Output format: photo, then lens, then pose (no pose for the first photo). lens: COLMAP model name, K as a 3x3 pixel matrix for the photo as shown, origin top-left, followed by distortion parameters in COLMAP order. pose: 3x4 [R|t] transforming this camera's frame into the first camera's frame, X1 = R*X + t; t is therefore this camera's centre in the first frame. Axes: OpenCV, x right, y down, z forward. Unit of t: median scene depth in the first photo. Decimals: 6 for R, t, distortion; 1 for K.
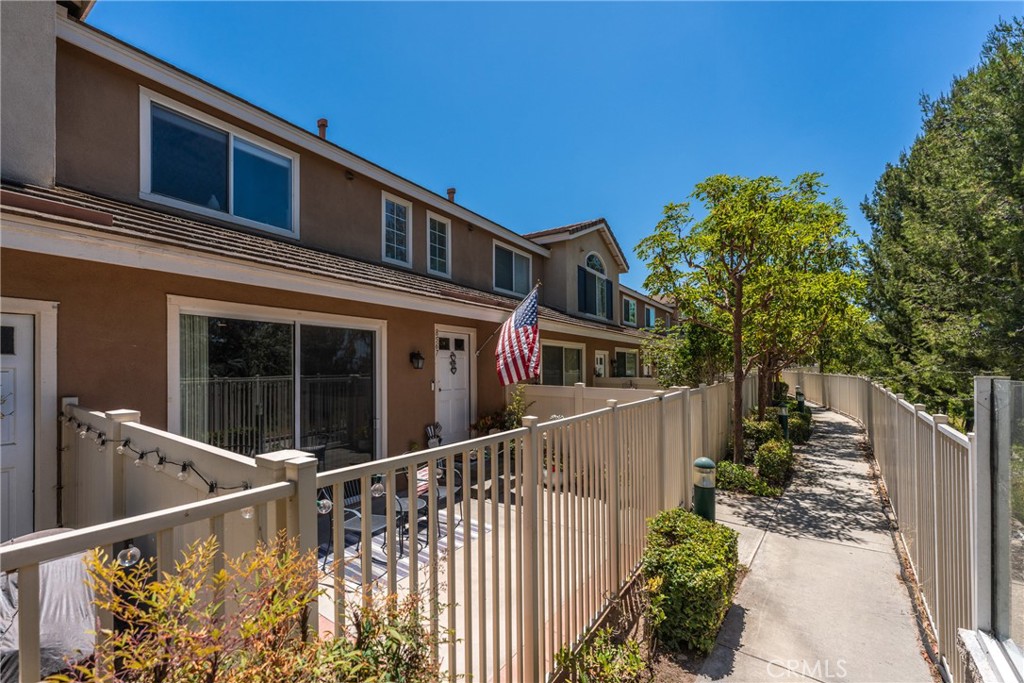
lens RADIAL K [[411.6, 0, 503.5], [0, 411.6, 366.7], [0, 0, 1]] dist [0.003090, -0.001093]
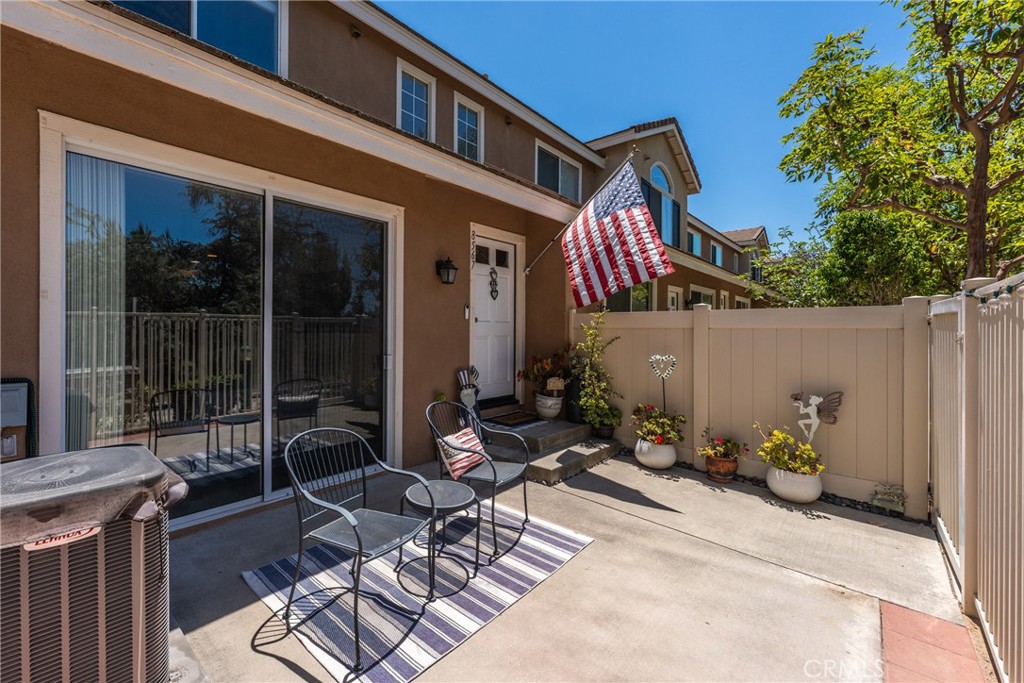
lens RADIAL K [[433.4, 0, 454.2], [0, 433.4, 329.4], [0, 0, 1]] dist [0.003855, -0.000565]
pose [[0.988603, 0.005717, -0.150434, -0.084323], [-0.005007, 0.999974, 0.005098, 0.072016], [0.150460, -0.004287, 0.988607, 0.278756]]
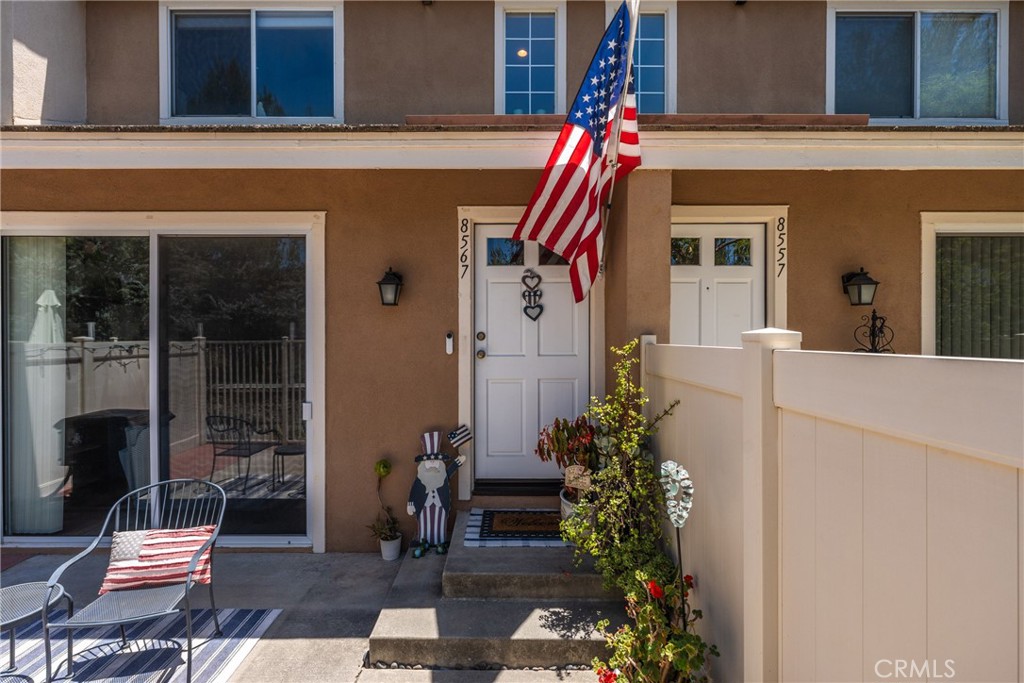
lens RADIAL K [[482.0, 0, 504.5], [0, 482.0, 341.5], [0, 0, 1]] dist [-0.001502, -0.000769]
pose [[0.574784, 0.003479, -0.818298, 0.300085], [0.002449, 0.999979, 0.005972, 0.040870], [0.818301, -0.005436, 0.574764, 0.741340]]
